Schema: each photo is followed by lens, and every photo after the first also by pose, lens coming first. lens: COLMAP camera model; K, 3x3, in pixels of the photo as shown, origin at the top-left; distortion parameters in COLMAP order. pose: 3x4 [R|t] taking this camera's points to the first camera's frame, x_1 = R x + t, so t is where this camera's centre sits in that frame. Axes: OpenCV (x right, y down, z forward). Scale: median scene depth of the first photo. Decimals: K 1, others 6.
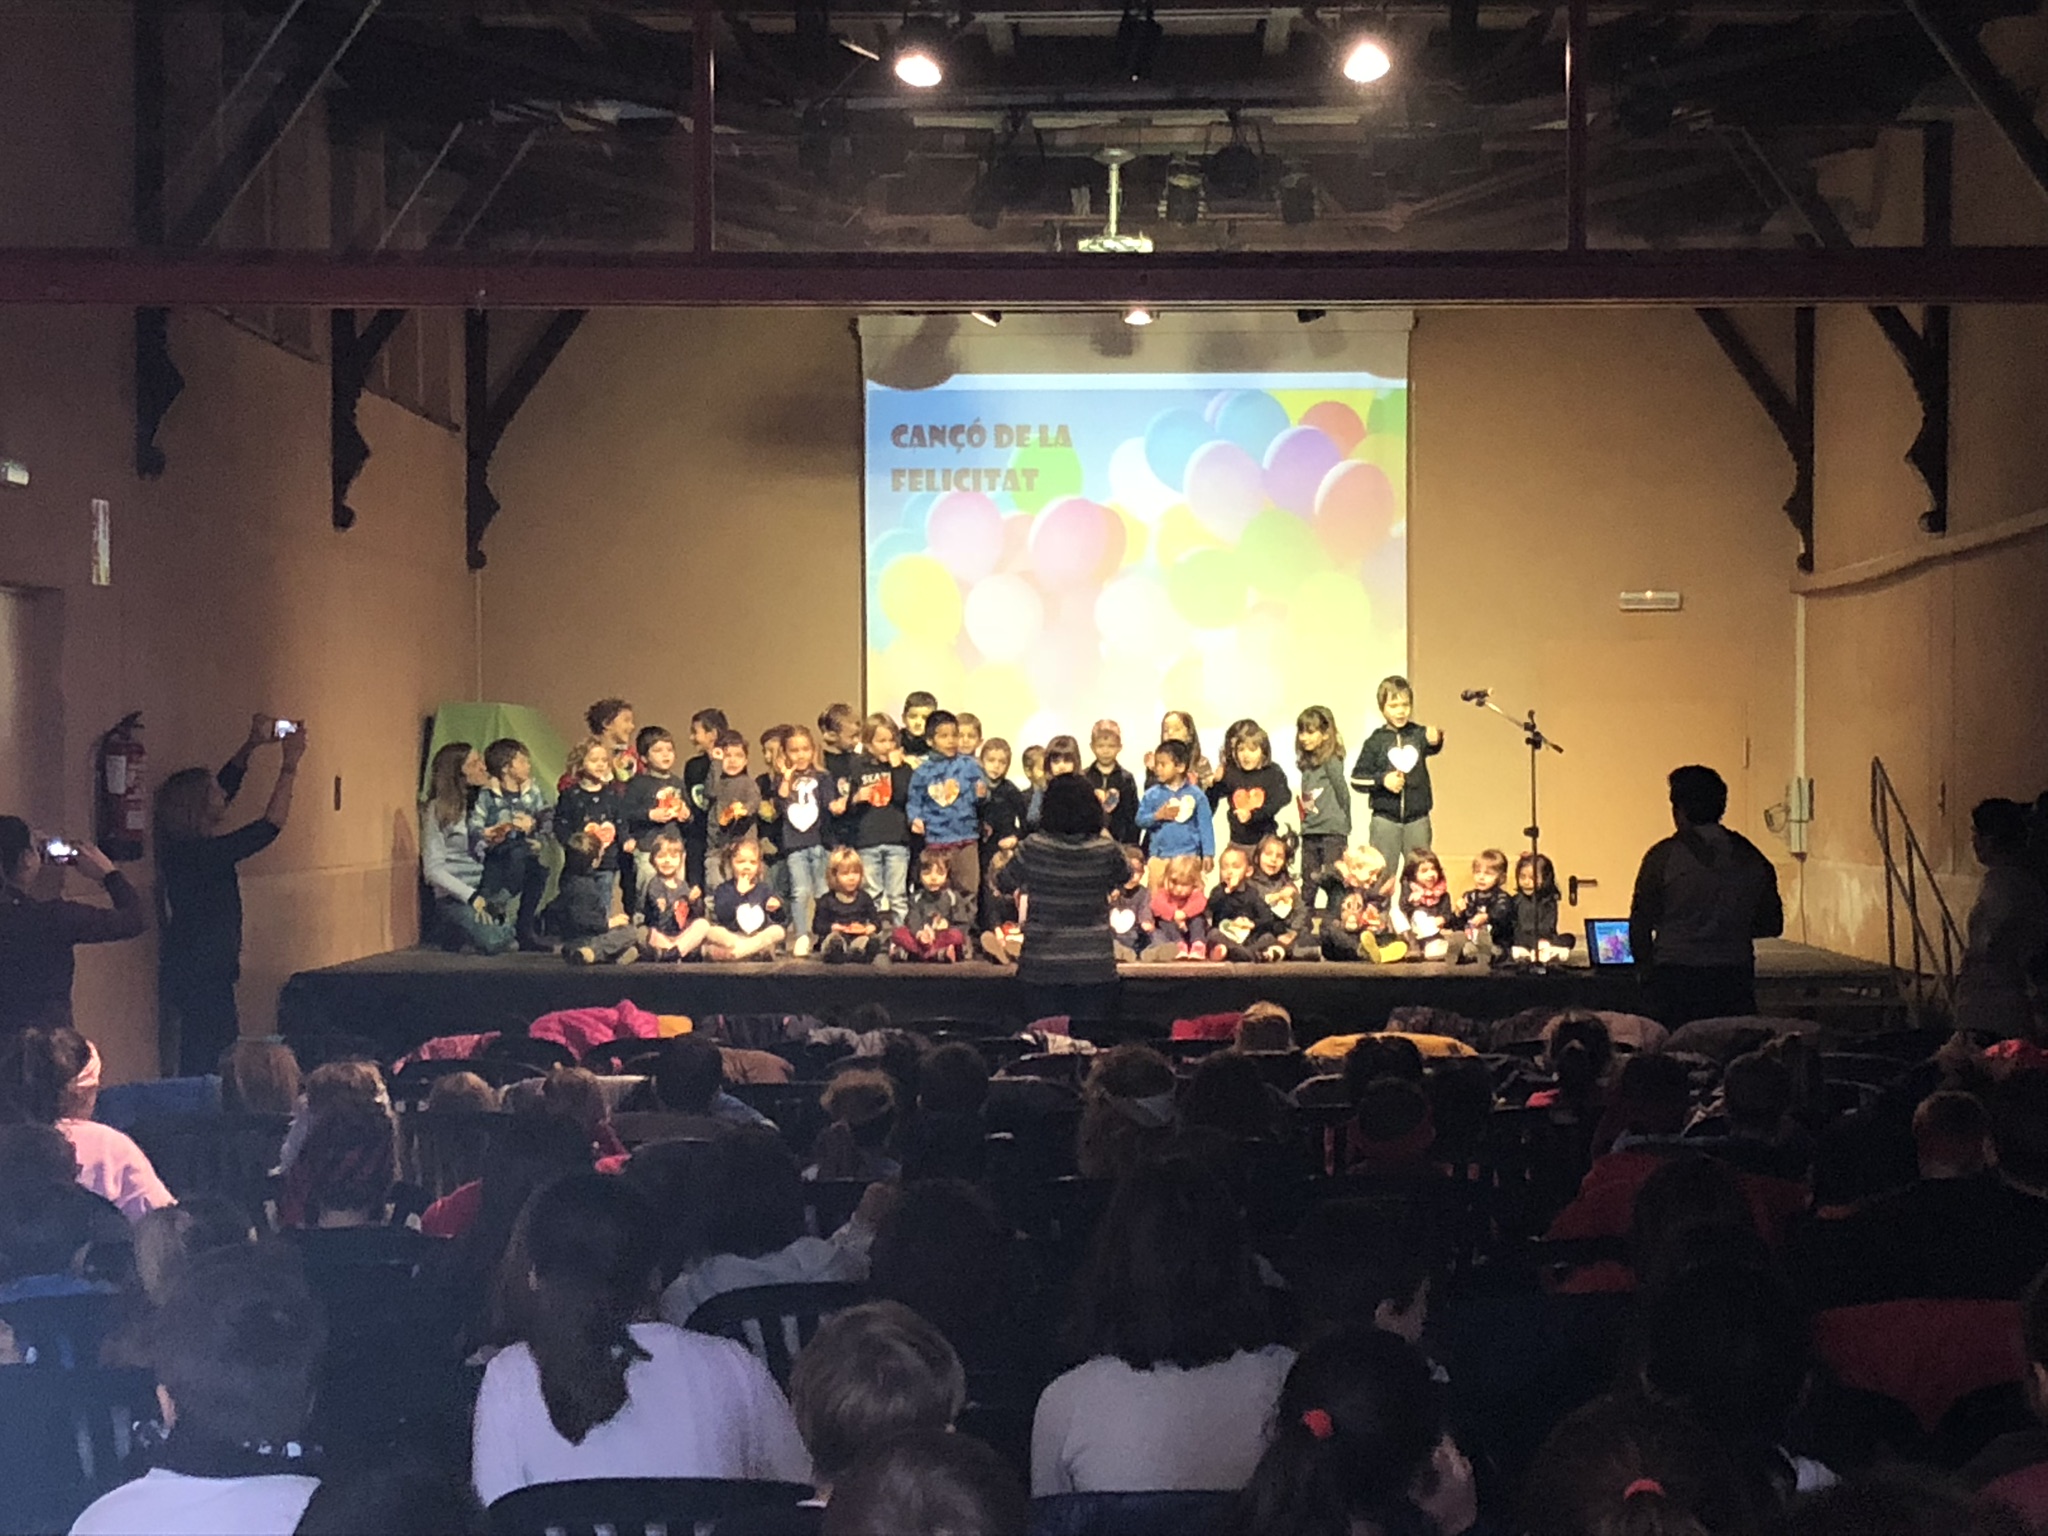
lens RADIAL K [[4208.5, 0, 1024.5], [0, 4208.5, 770.3], [0, 0, 1]] dist [0.026081, 0.000000]
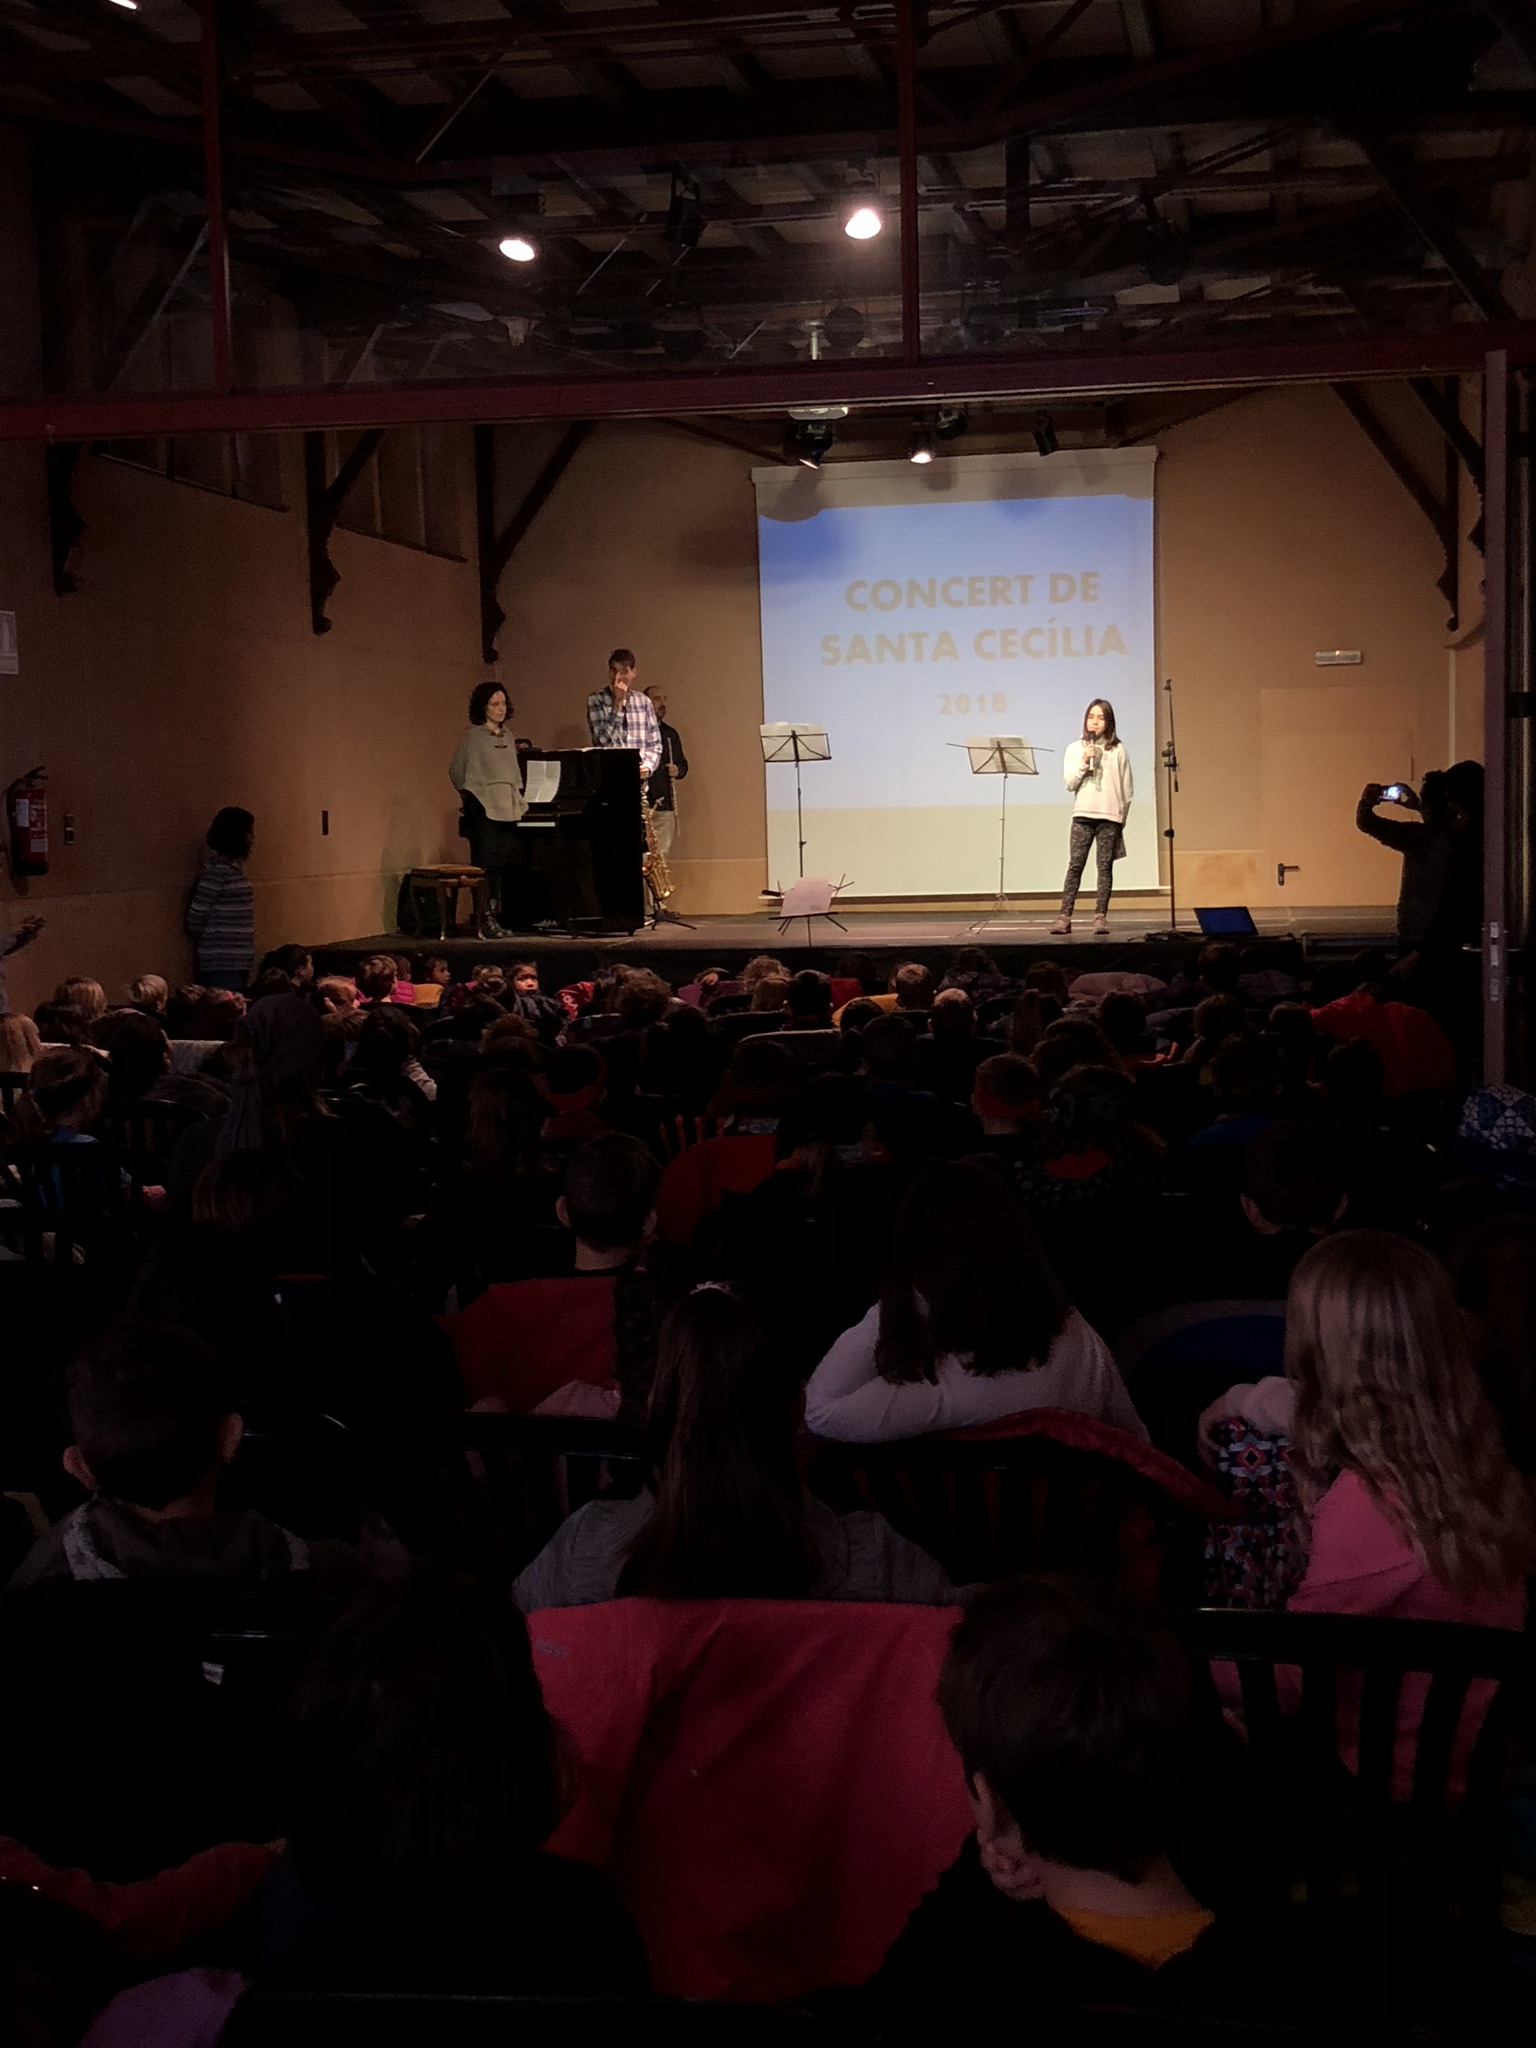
lens RADIAL K [[2684.0, 0, 767.6], [0, 2684.0, 1018.4], [0, 0, 1]] dist [0.043558, 0.000000]
pose [[0.985663, -0.008035, -0.168532, 0.128008], [0.021827, 0.996544, 0.080146, 0.001971], [0.167306, -0.082675, 0.982432, 0.129335]]
